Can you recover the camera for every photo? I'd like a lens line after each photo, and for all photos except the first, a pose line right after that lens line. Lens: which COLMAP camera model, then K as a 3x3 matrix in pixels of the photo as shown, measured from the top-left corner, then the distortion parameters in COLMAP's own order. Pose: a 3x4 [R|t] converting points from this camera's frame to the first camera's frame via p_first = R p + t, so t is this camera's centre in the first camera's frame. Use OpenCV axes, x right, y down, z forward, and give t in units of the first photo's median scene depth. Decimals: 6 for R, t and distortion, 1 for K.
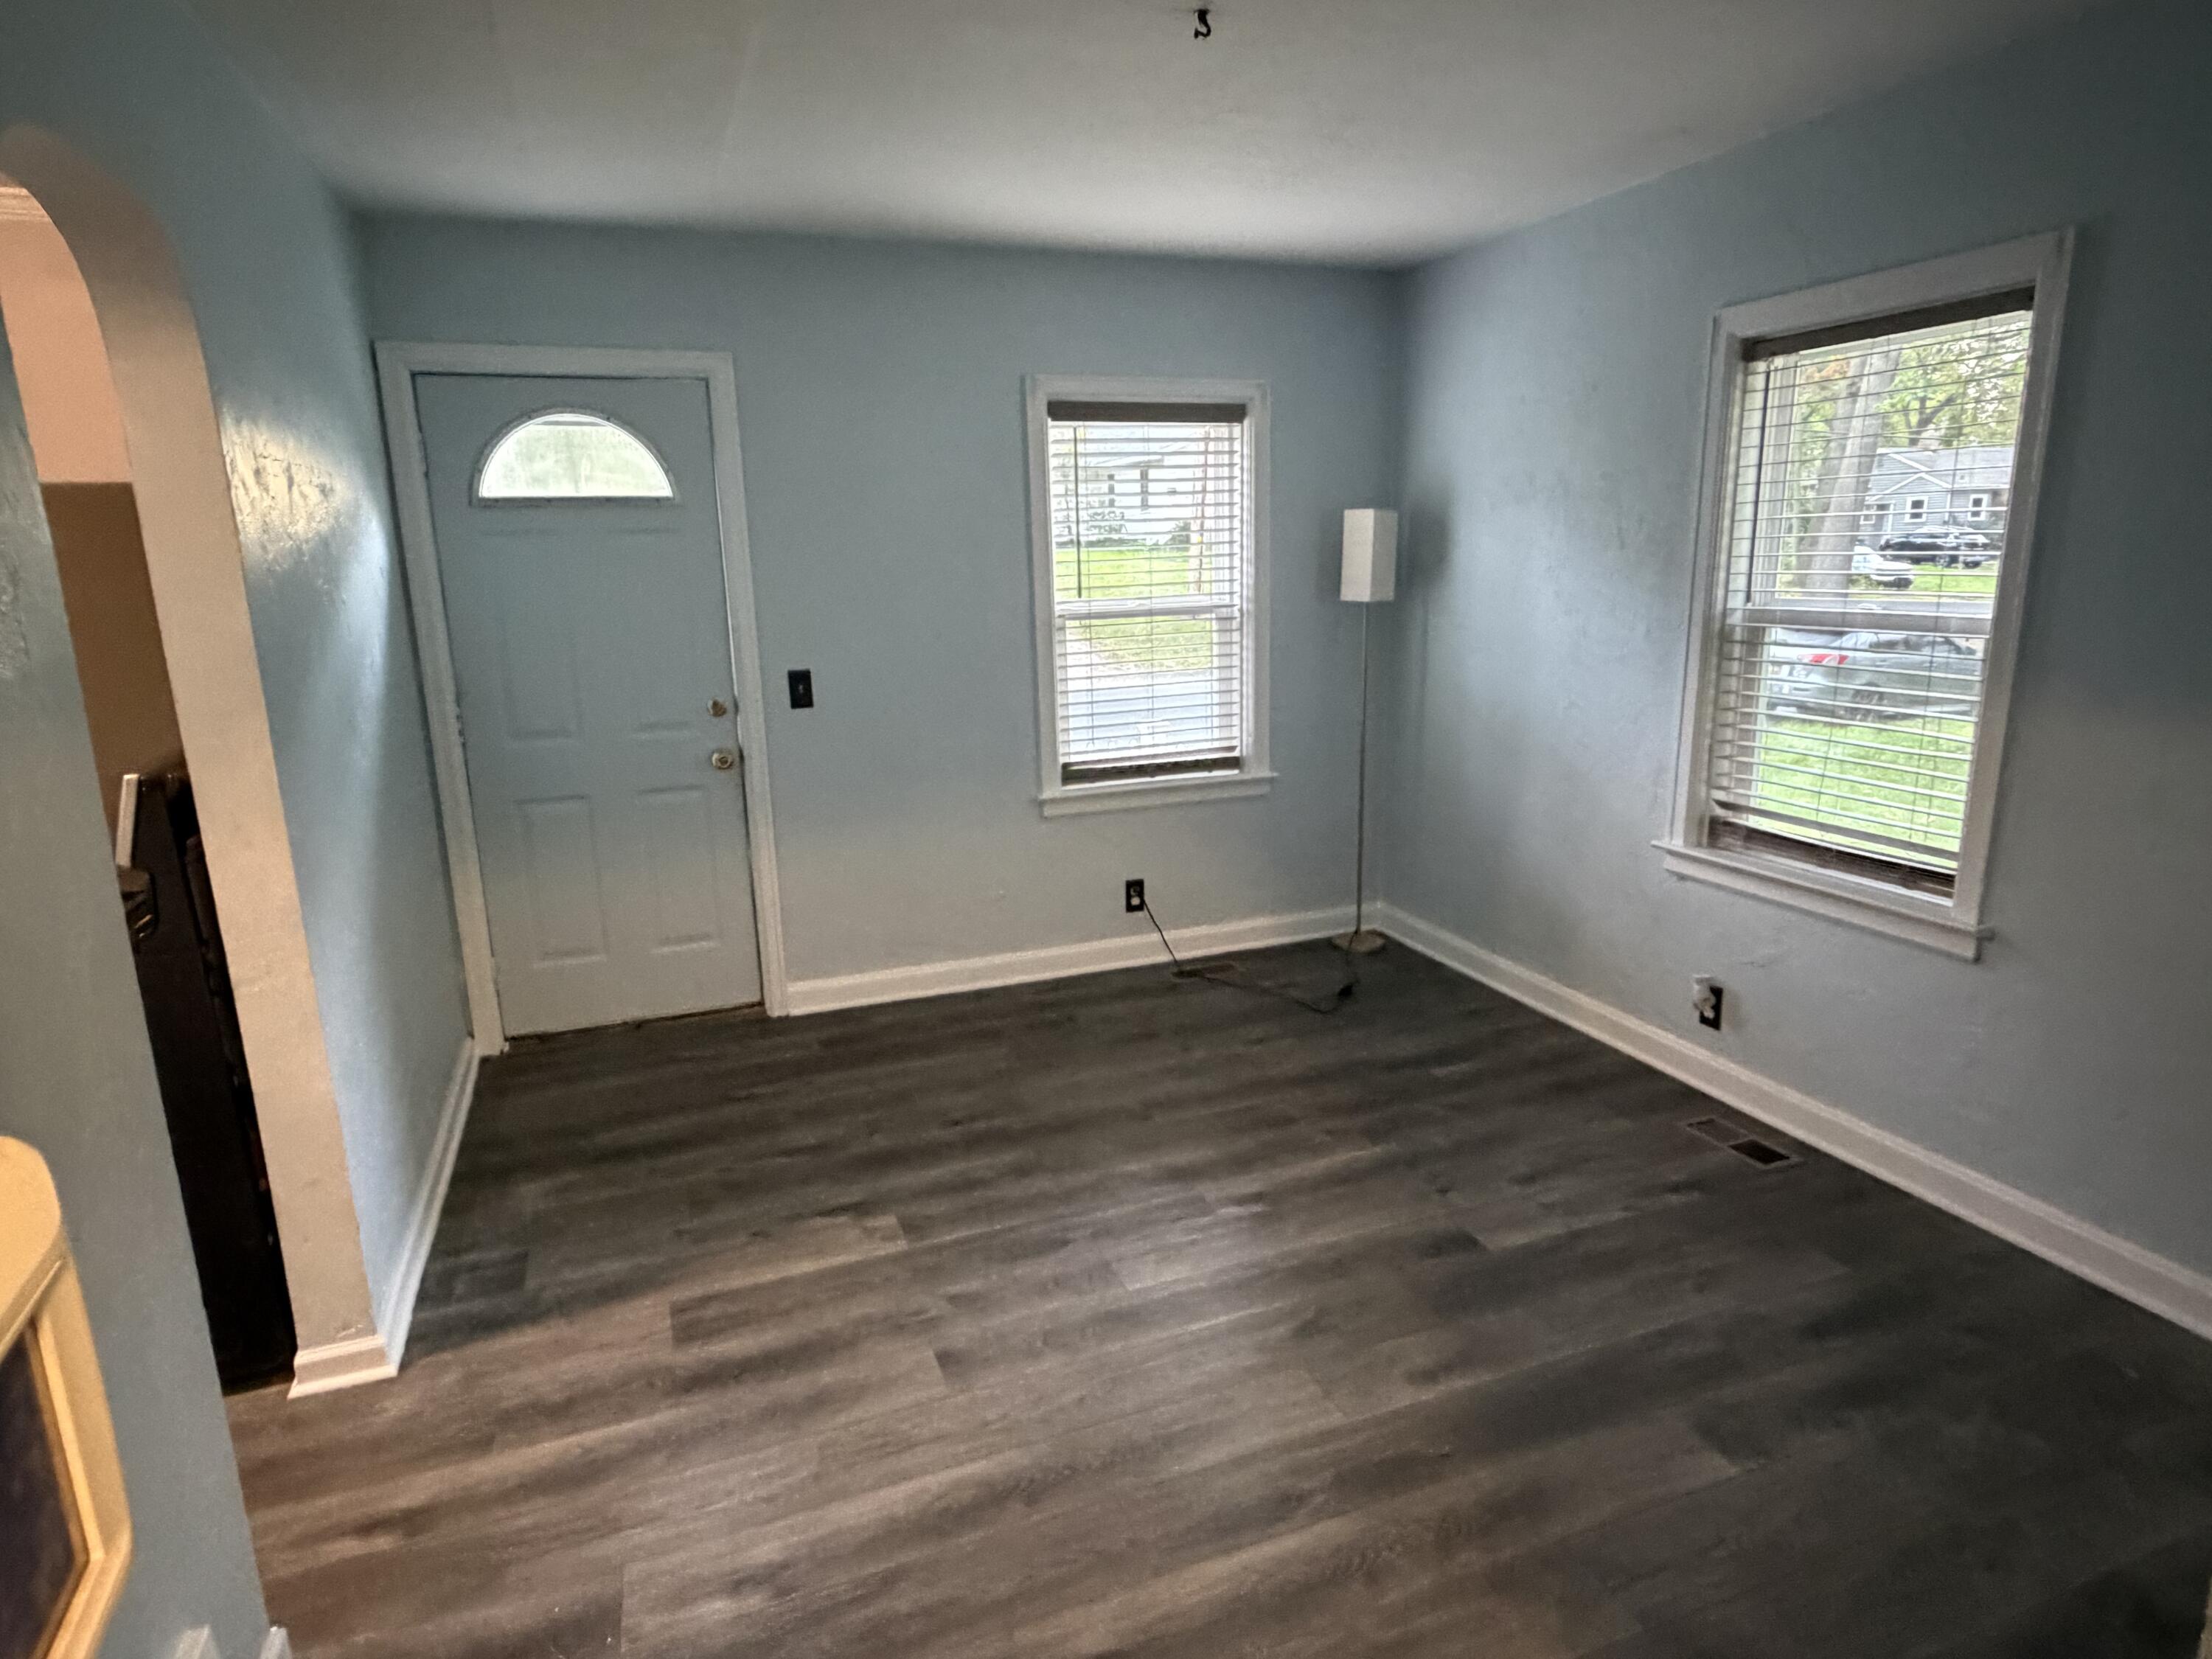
lens RADIAL K [[1258.1, 0, 1106.0], [0, 1258.1, 829.5], [0, 0, 1]] dist [-0.002023, 0.021937]
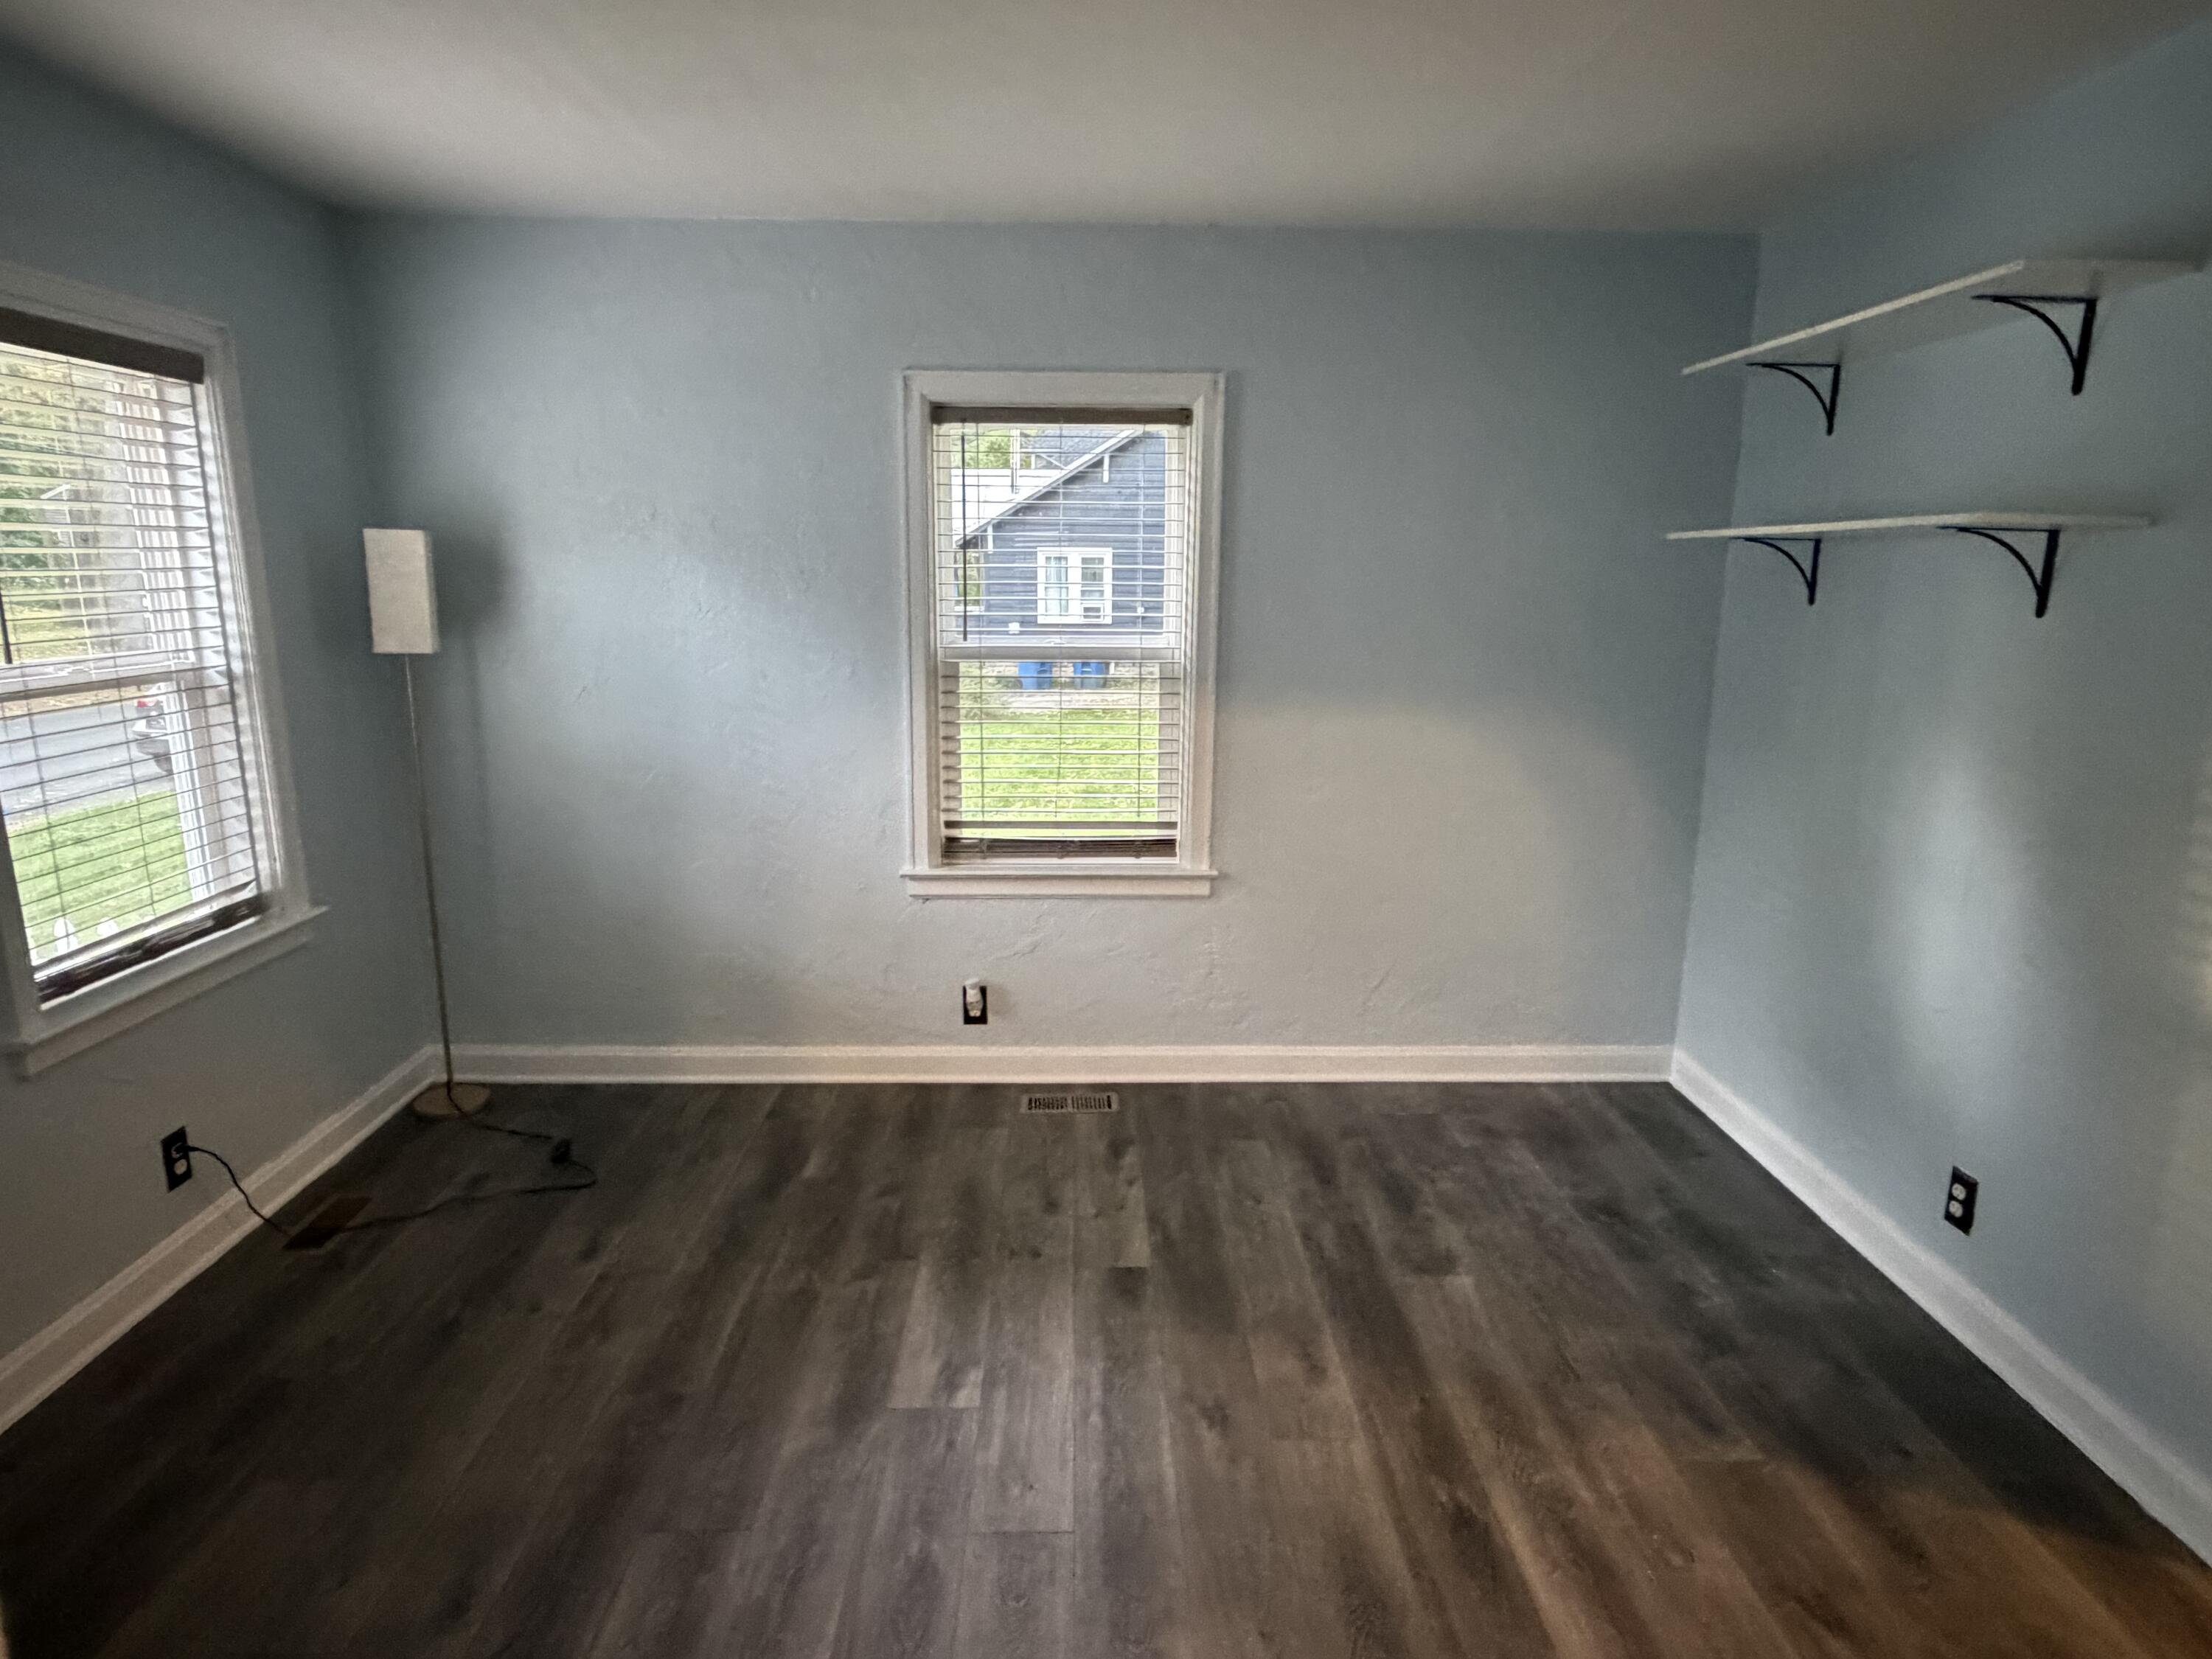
lens RADIAL K [[1256.9, 0, 1100.4], [0, 1256.9, 836.9], [0, 0, 1]] dist [0.001464, 0.000887]
pose [[0.330143, -0.172333, 0.928066, -0.472995], [0.189616, 0.975259, 0.113644, -0.106263], [-0.924690, 0.138458, 0.354652, 0.482499]]
